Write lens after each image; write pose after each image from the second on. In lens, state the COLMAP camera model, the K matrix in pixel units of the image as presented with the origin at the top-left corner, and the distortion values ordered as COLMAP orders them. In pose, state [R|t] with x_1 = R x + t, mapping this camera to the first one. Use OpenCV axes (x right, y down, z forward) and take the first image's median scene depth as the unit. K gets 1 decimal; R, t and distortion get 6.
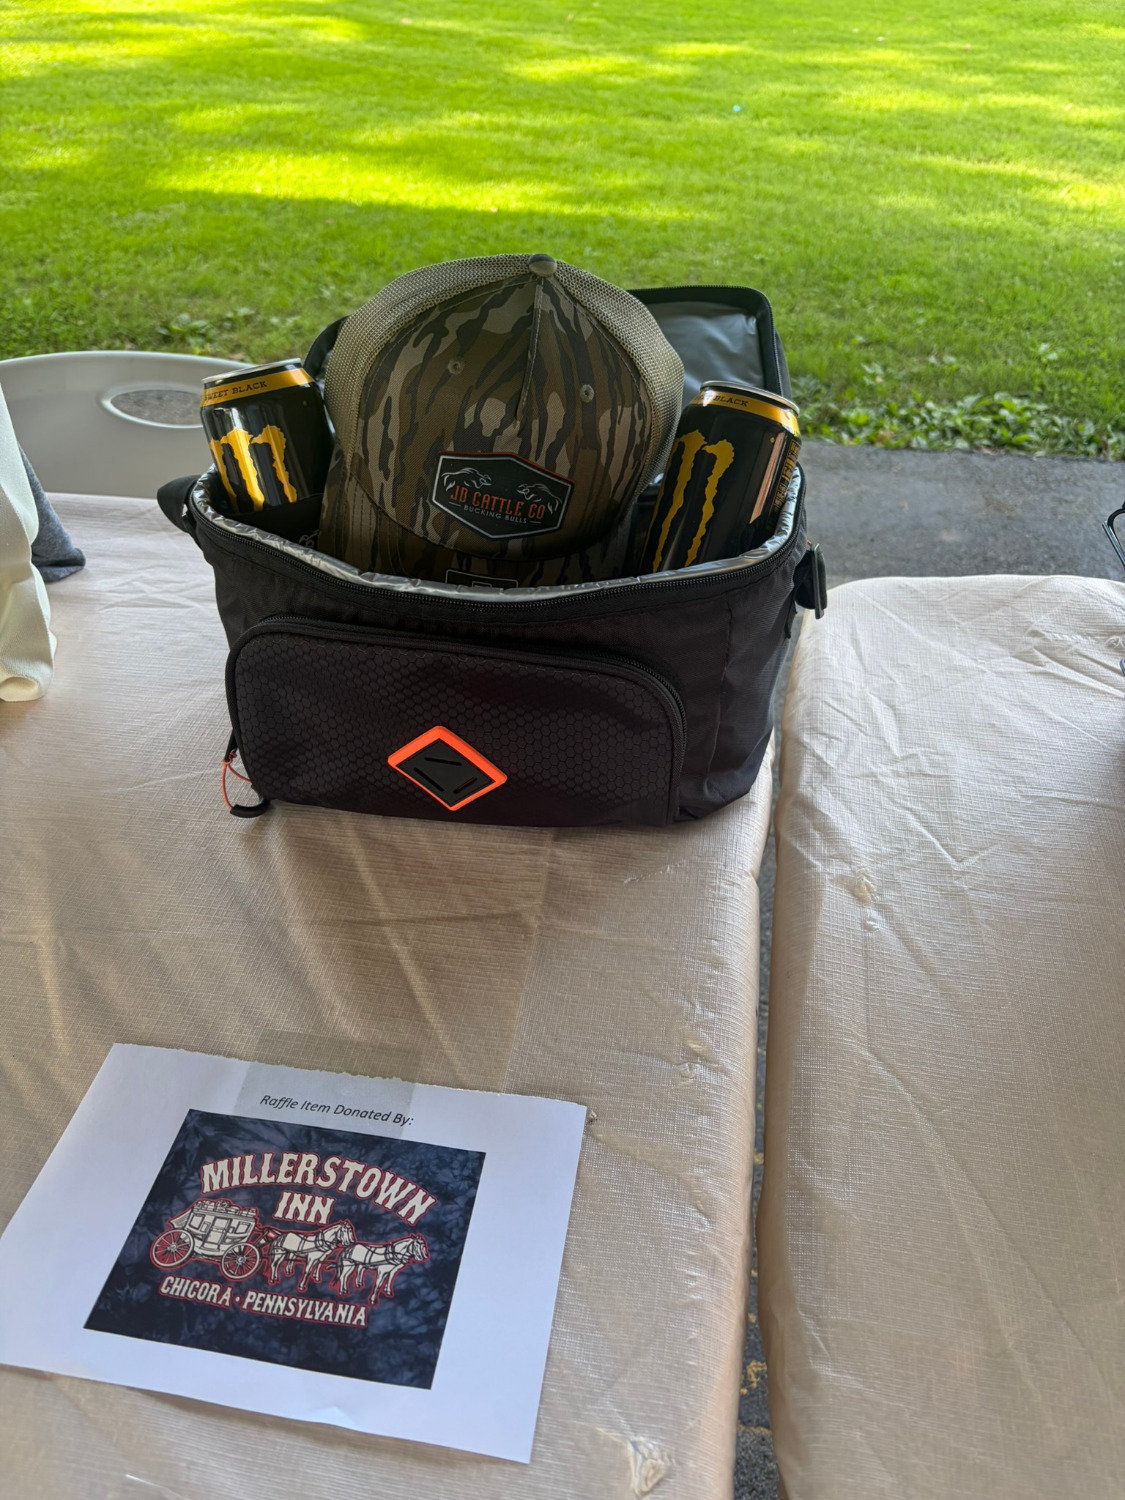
lens RADIAL K [[1136.1, 0, 559.1], [0, 1136.1, 747.8], [0, 0, 1]] dist [0.063454, -0.095212]
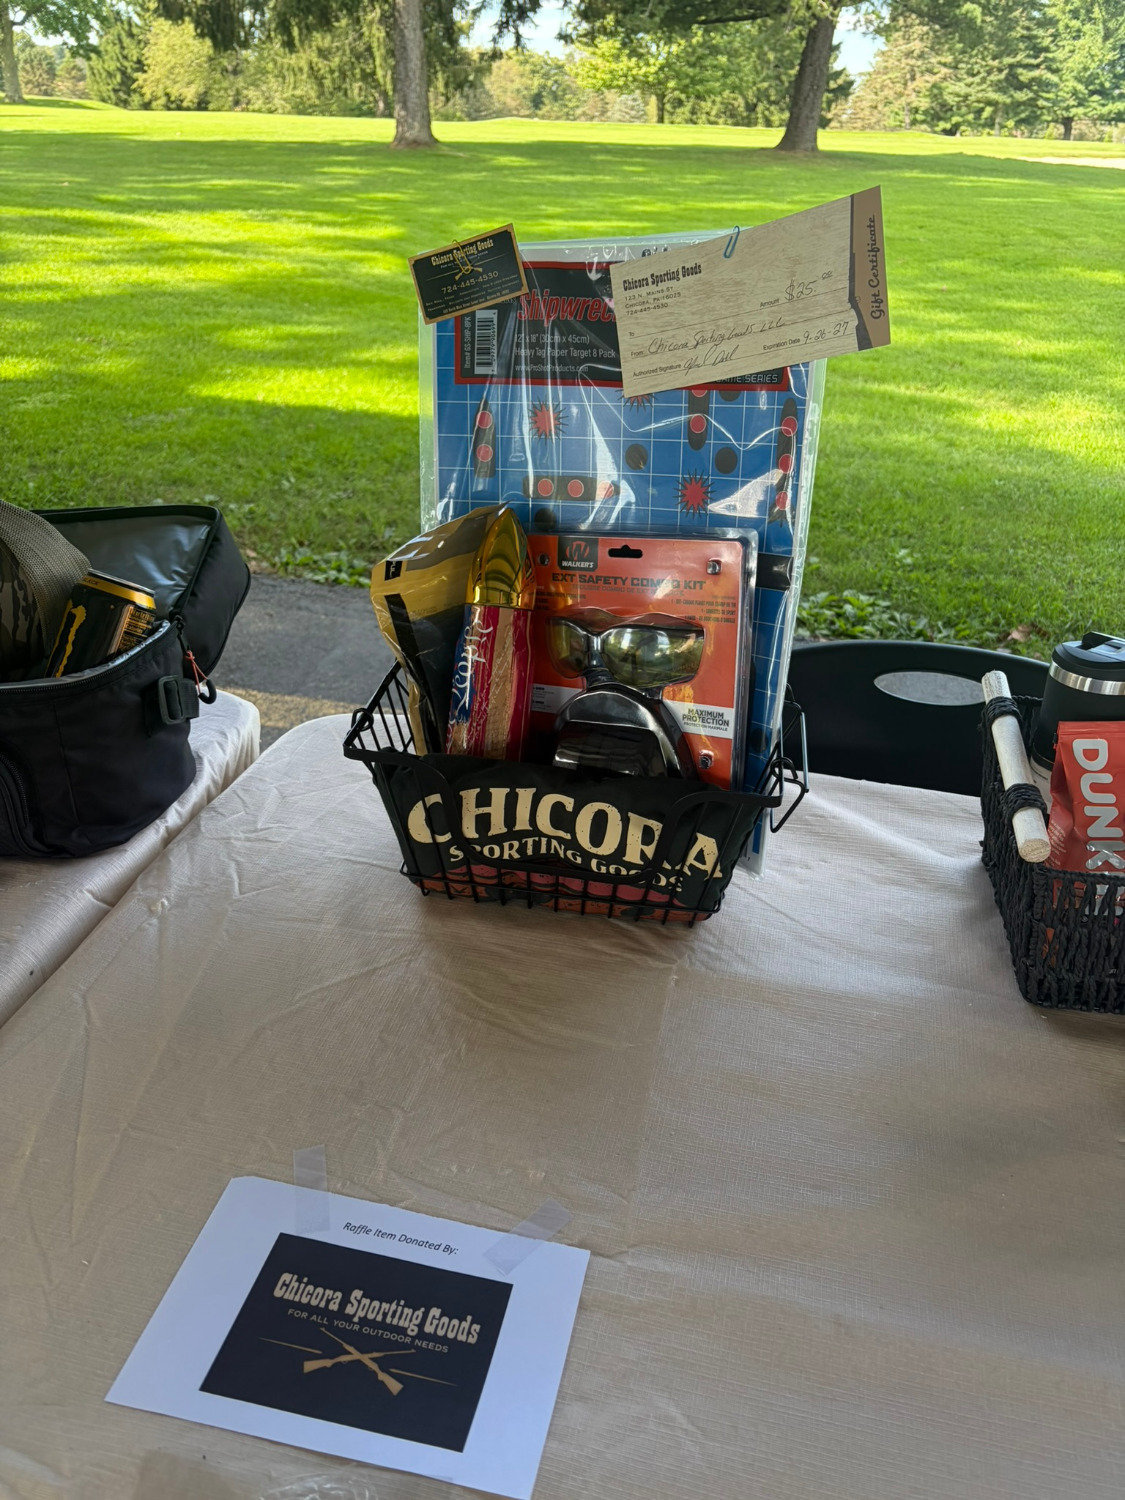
lens RADIAL K [[1132.9, 0, 561.7], [0, 1132.9, 757.7], [0, 0, 1]] dist [0.002071, -0.014996]
pose [[0.997210, 0.046003, -0.058792, 0.125067], [-0.053791, 0.988886, -0.138601, 0.015679], [0.051763, 0.141377, 0.988602, -0.063523]]
